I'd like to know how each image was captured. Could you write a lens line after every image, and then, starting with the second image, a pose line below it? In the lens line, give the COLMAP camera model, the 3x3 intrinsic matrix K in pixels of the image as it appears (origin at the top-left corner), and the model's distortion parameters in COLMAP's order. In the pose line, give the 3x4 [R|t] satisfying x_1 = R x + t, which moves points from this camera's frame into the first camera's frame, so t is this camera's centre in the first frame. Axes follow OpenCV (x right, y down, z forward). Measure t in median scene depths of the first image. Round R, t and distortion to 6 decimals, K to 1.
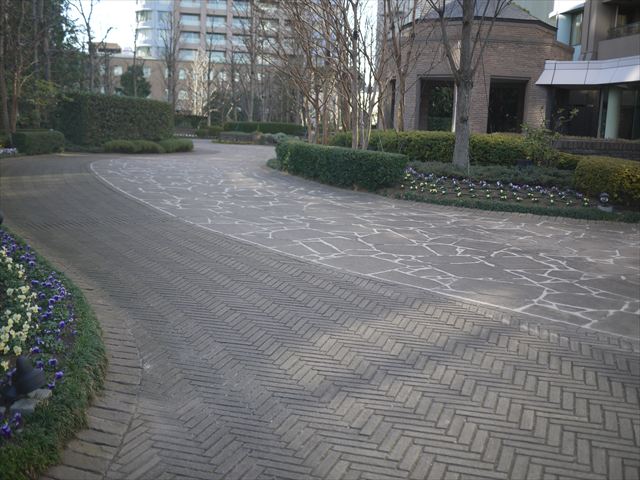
lens RADIAL K [[716.0, 0, 321.9], [0, 716.0, 235.5], [0, 0, 1]] dist [-0.003169, -0.004573]
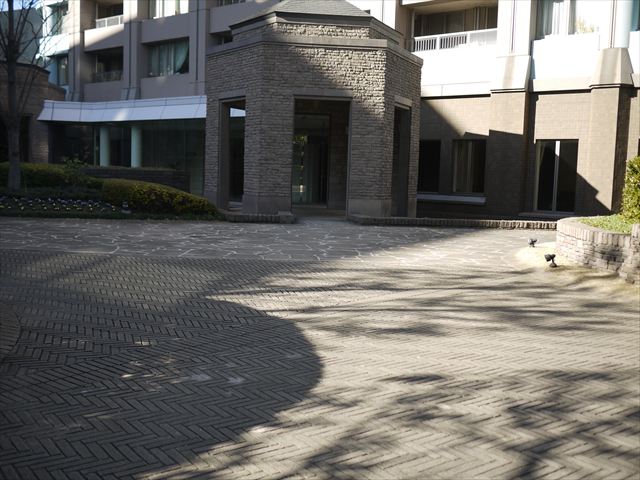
lens RADIAL K [[716.0, 0, 321.9], [0, 716.0, 235.5], [0, 0, 1]] dist [-0.003169, -0.004573]
pose [[0.765908, -0.071869, 0.638920, -0.103488], [0.095669, 0.995410, -0.002715, 0.021990], [-0.635792, 0.063204, 0.769268, -0.172864]]
